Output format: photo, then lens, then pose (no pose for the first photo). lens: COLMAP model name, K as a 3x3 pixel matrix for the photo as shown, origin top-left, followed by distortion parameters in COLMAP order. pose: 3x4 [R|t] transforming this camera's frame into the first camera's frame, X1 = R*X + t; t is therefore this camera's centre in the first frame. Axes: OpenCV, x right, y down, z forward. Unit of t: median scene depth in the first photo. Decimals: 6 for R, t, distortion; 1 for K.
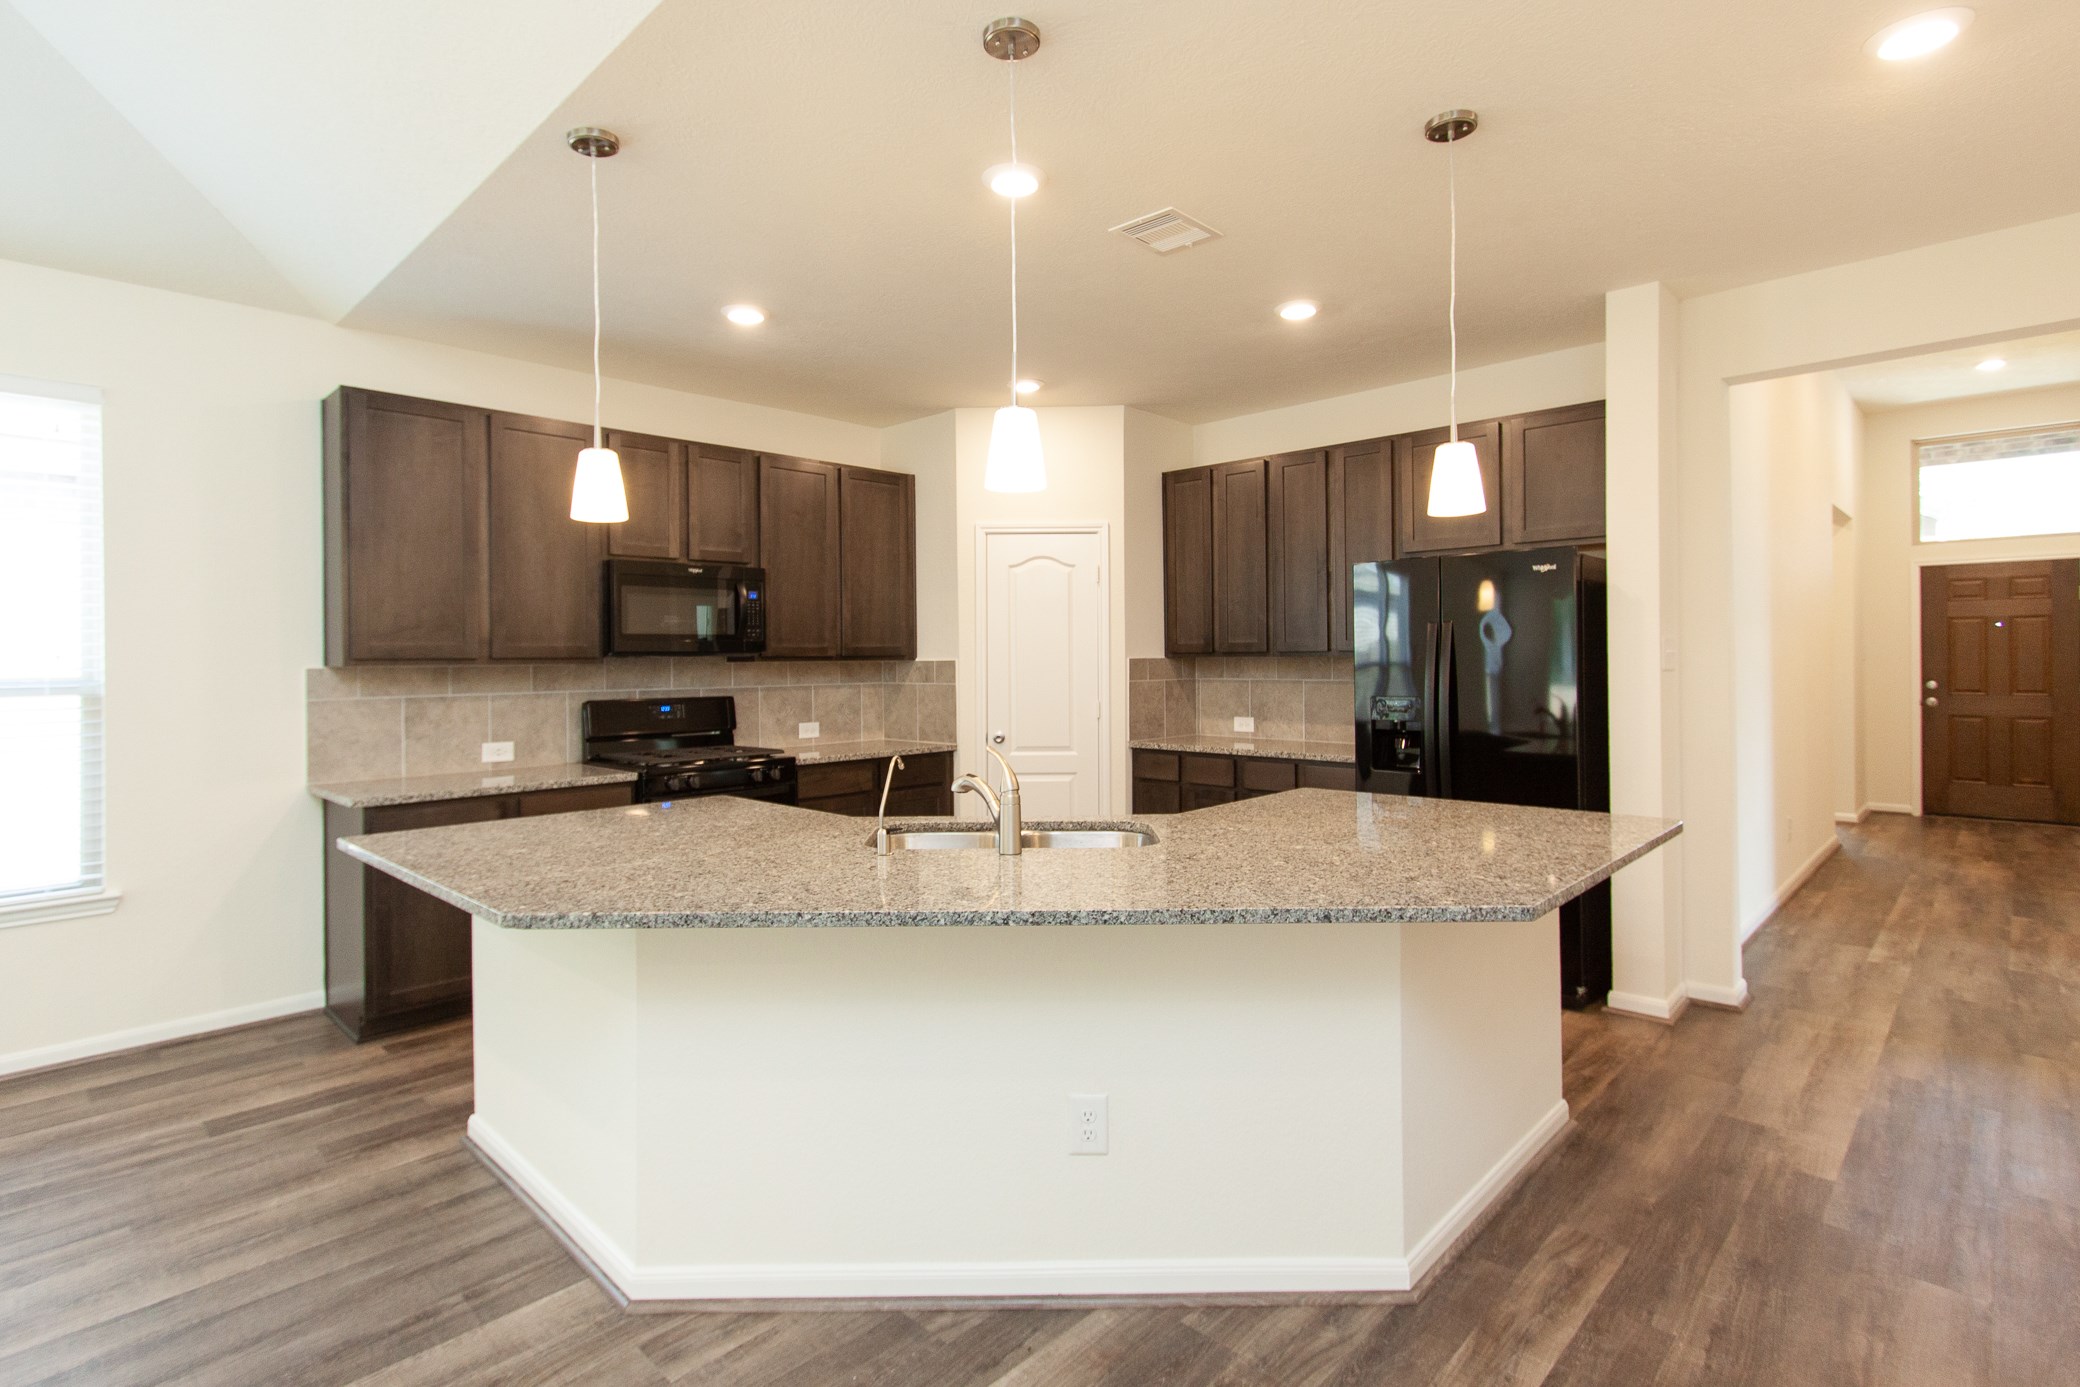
lens RADIAL K [[1010.4, 0, 1025.3], [0, 1010.4, 652.8], [0, 0, 1]] dist [0.001366, -0.000352]
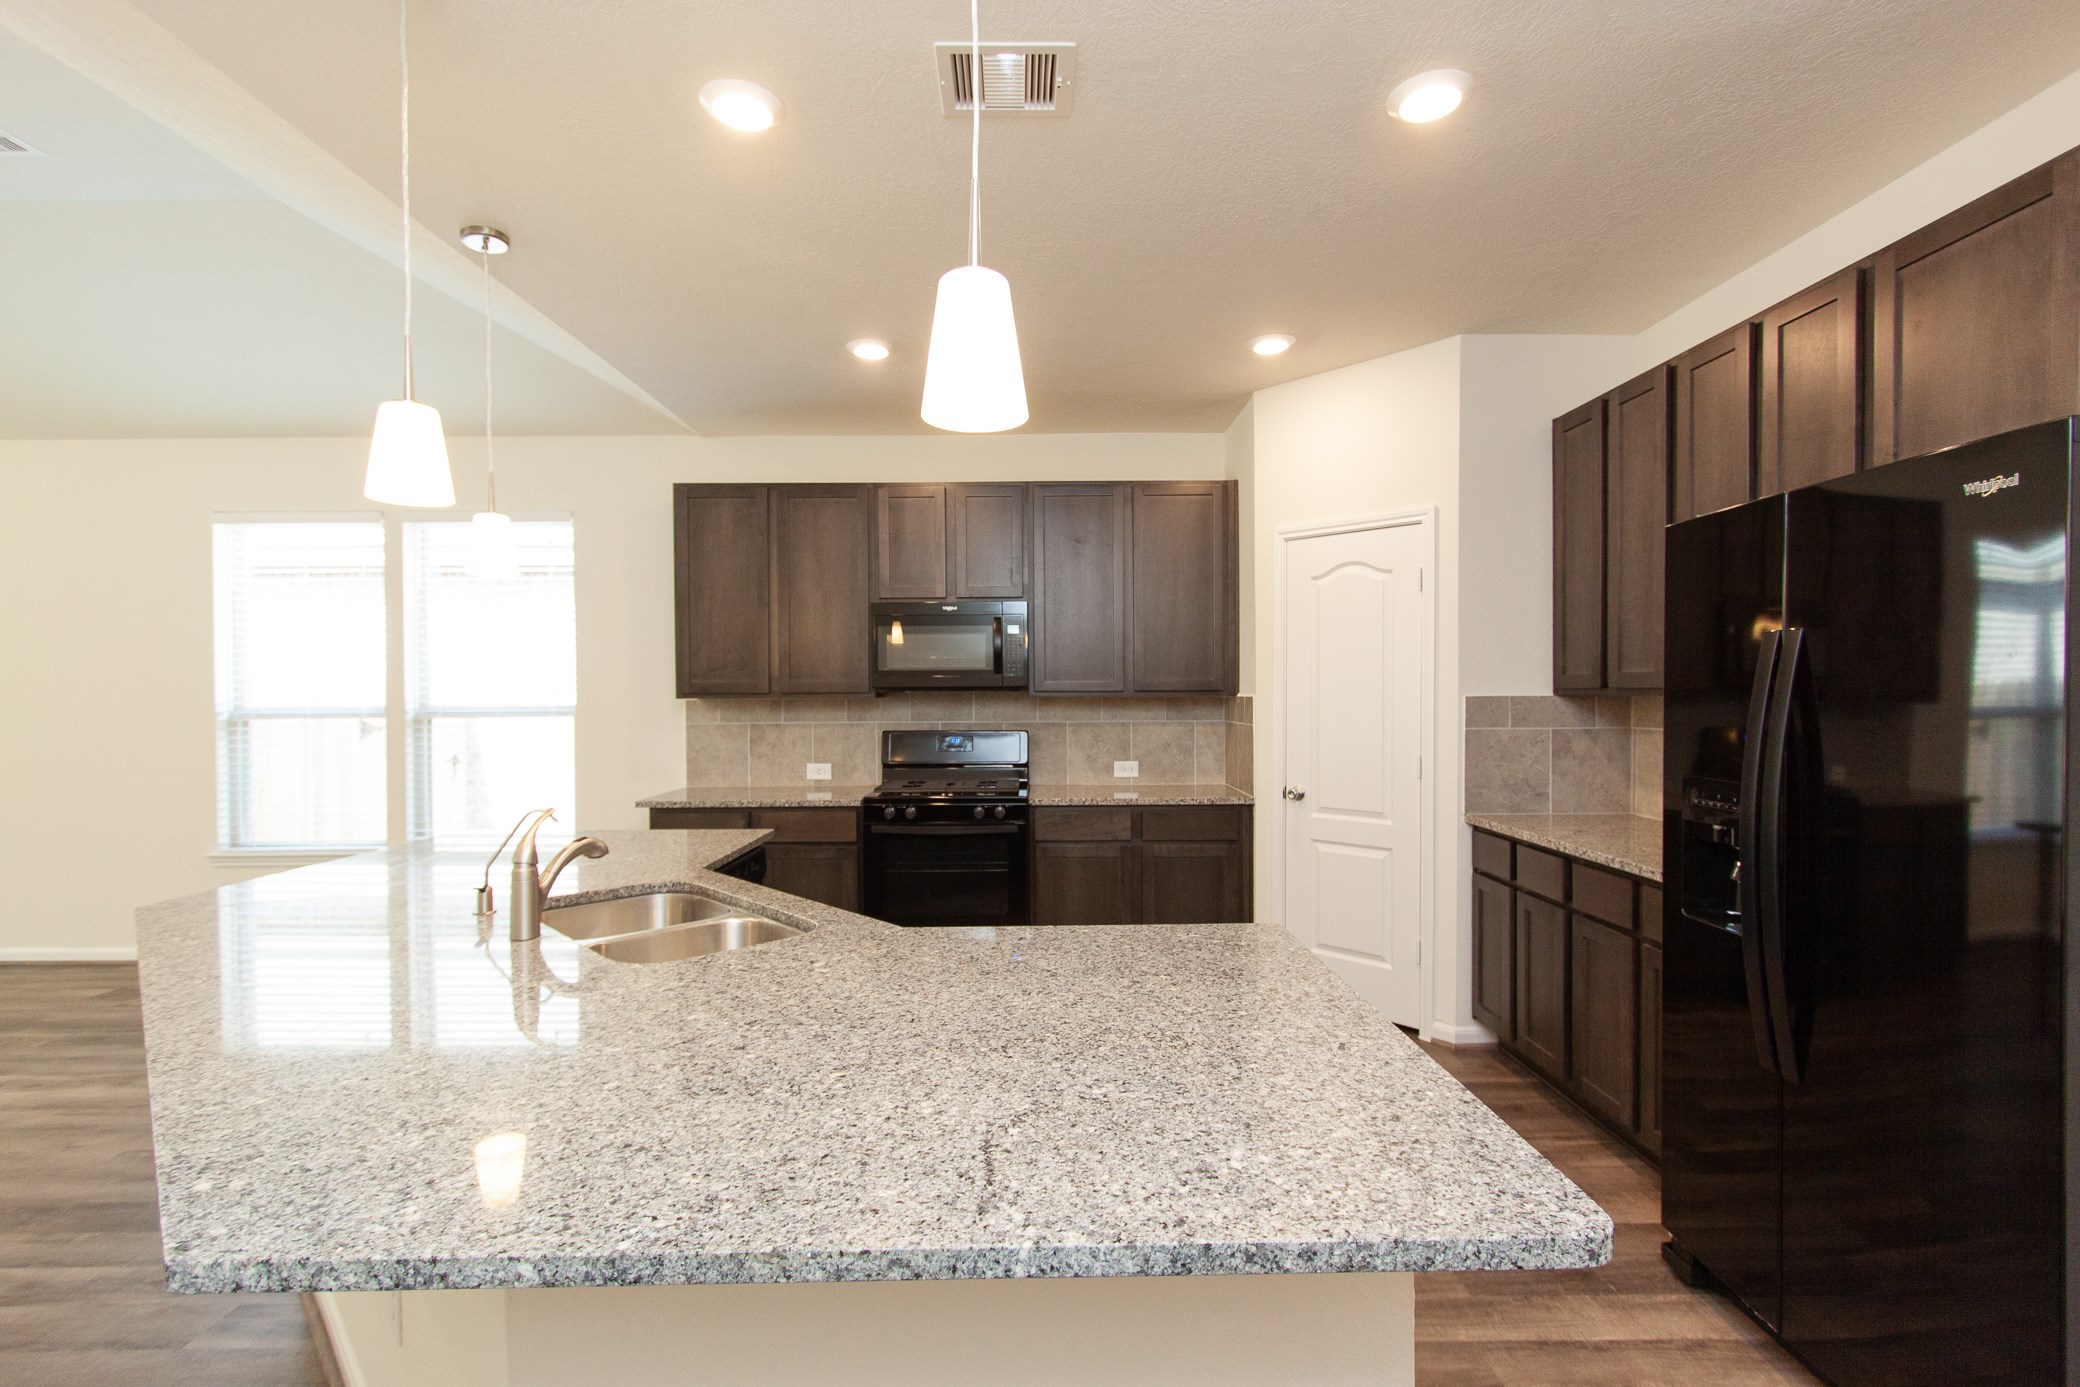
lens RADIAL K [[941.2, 0, 1047.5], [0, 941.2, 705.8], [0, 0, 1]] dist [-0.000362, -0.000108]
pose [[0.704296, 0.016595, -0.709713, 0.446584], [0.002072, 0.999674, 0.025432, -0.006482], [0.709904, -0.019382, 0.704032, 0.409228]]
